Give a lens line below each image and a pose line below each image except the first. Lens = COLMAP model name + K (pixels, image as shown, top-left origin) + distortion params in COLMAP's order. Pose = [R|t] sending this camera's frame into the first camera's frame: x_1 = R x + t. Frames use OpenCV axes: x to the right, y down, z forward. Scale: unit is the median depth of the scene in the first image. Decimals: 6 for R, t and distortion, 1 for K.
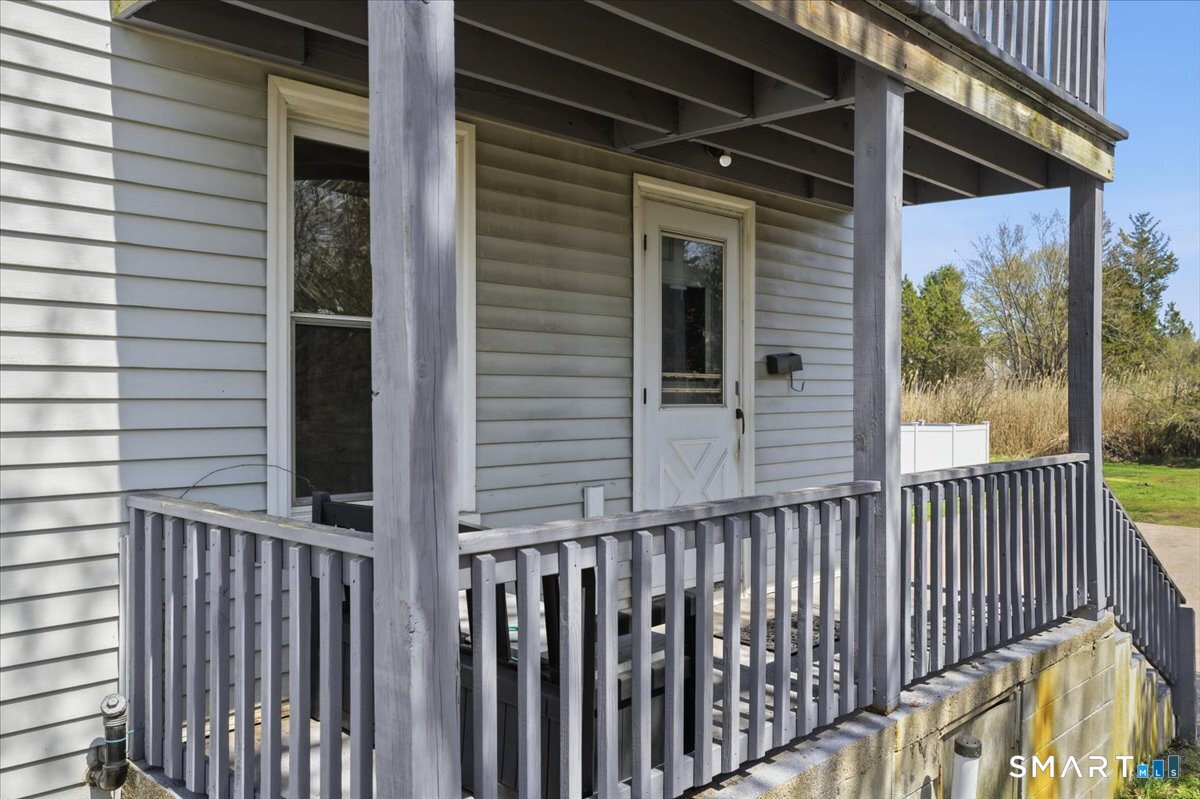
lens RADIAL K [[1007.5, 0, 604.6], [0, 1007.5, 396.7], [0, 0, 1]] dist [-0.004219, 0.009422]
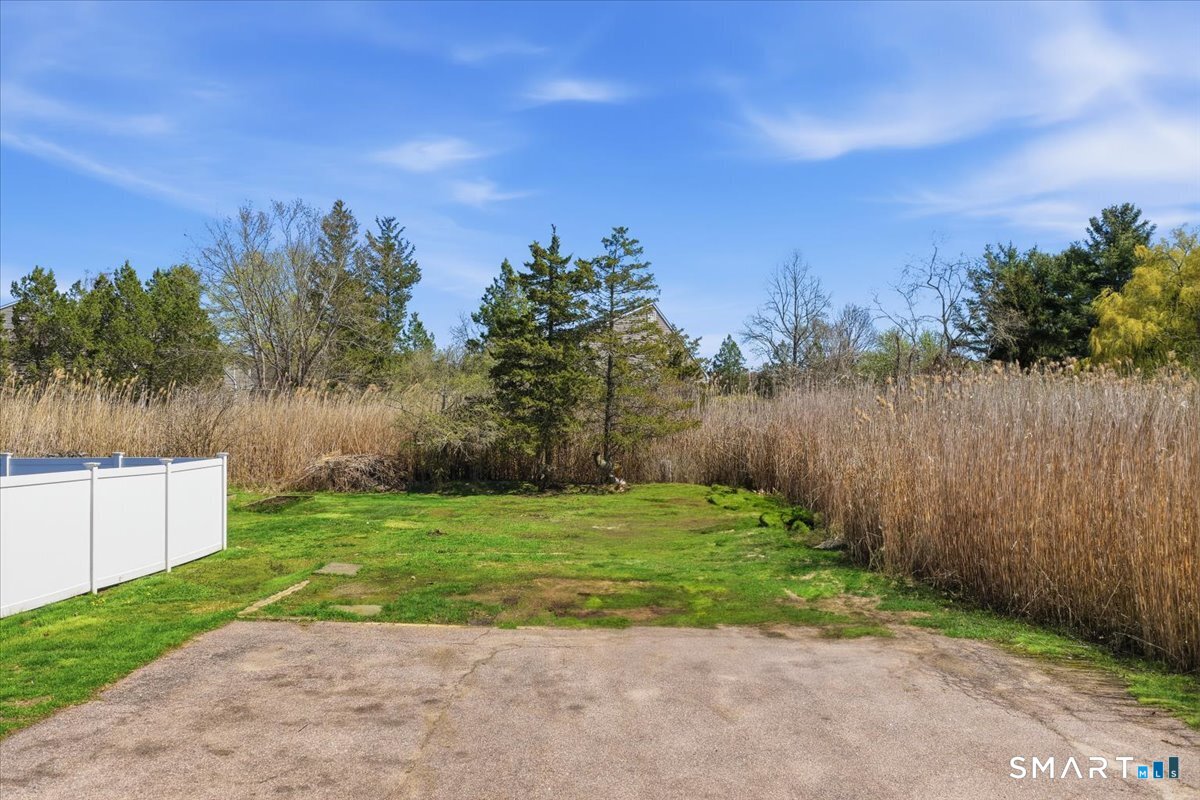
lens RADIAL K [[1007.5, 0, 604.6], [0, 1007.5, 397.2], [0, 0, 1]] dist [-0.004219, 0.009422]
pose [[0.750196, 0.005916, 0.661189, 0.056961], [0.001038, 0.999948, -0.010125, -0.001948], [-0.661214, 0.008282, 0.750151, 0.149171]]
